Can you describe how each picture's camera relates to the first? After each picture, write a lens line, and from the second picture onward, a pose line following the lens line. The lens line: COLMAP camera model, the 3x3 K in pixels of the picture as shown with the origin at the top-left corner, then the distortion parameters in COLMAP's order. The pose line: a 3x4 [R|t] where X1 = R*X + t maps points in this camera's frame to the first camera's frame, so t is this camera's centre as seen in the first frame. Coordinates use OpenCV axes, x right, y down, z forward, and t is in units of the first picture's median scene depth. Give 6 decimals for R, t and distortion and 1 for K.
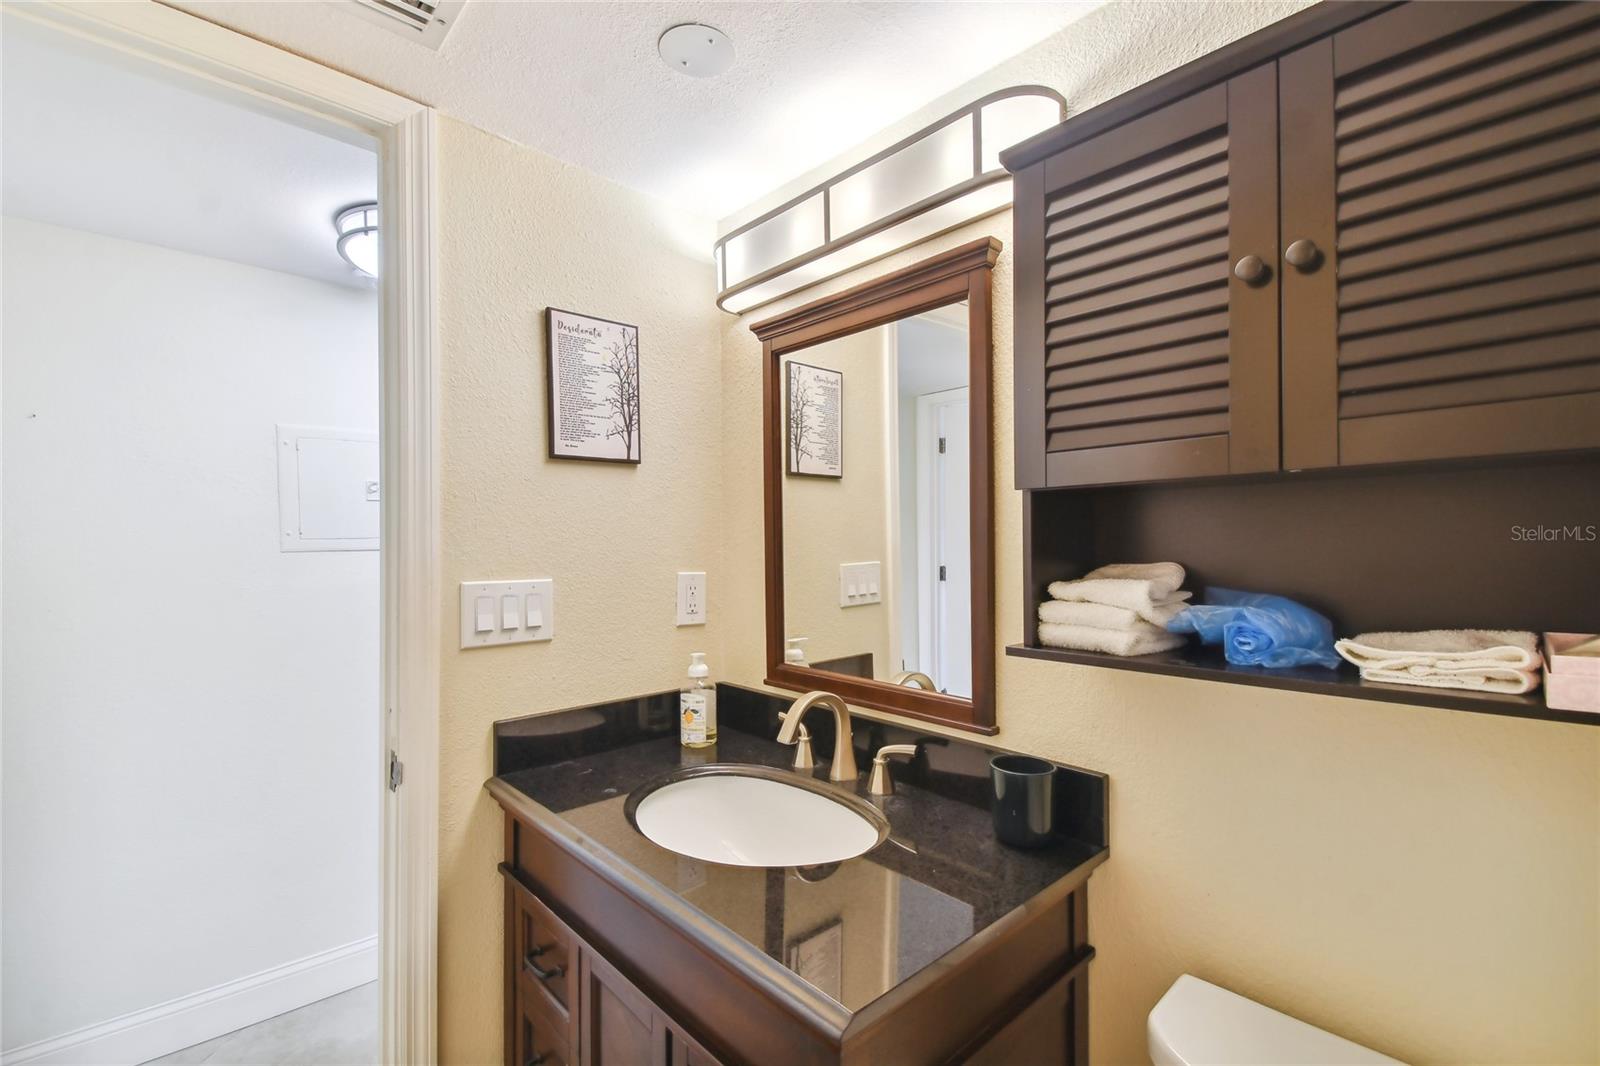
lens RADIAL K [[701.7, 0, 813.2], [0, 701.7, 540.0], [0, 0, 1]] dist [0.030738, -0.000033]
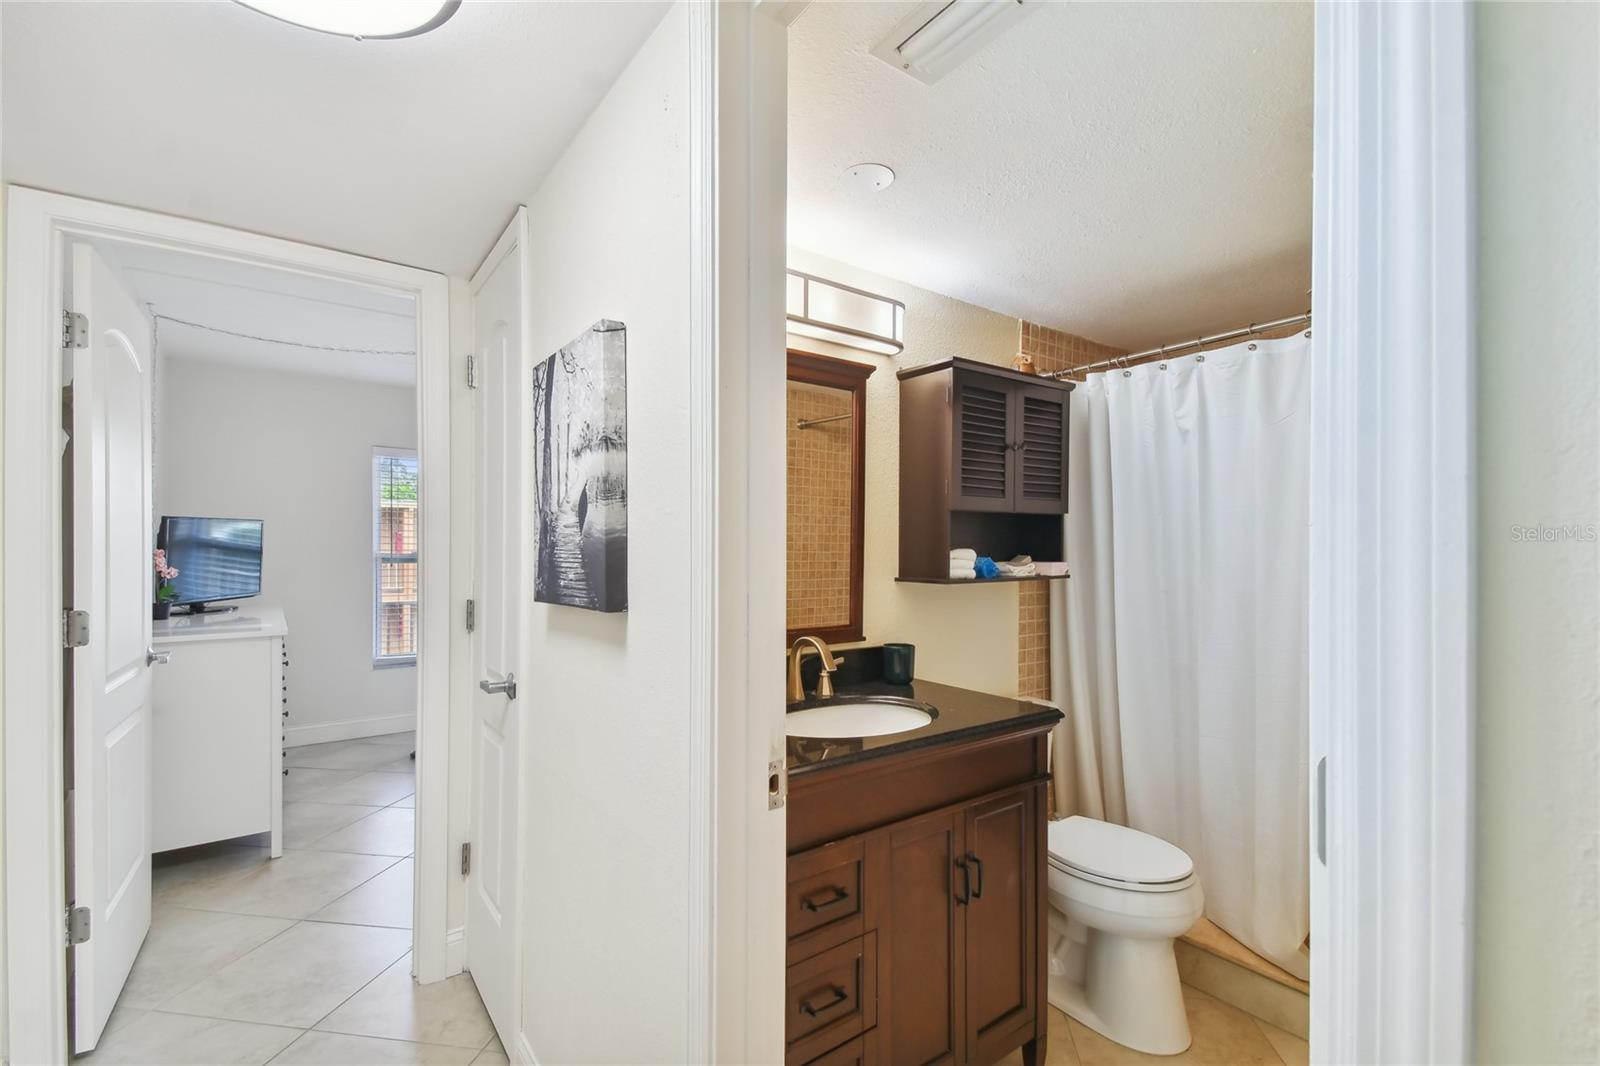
lens RADIAL K [[701.7, 0, 813.2], [0, 701.7, 540.0], [0, 0, 1]] dist [0.030738, -0.000033]
pose [[0.091223, 0.000506, 0.995830, -1.500698], [0.002166, 0.999997, -0.000707, 0.020636], [-0.995828, 0.002222, 0.091221, 0.949529]]
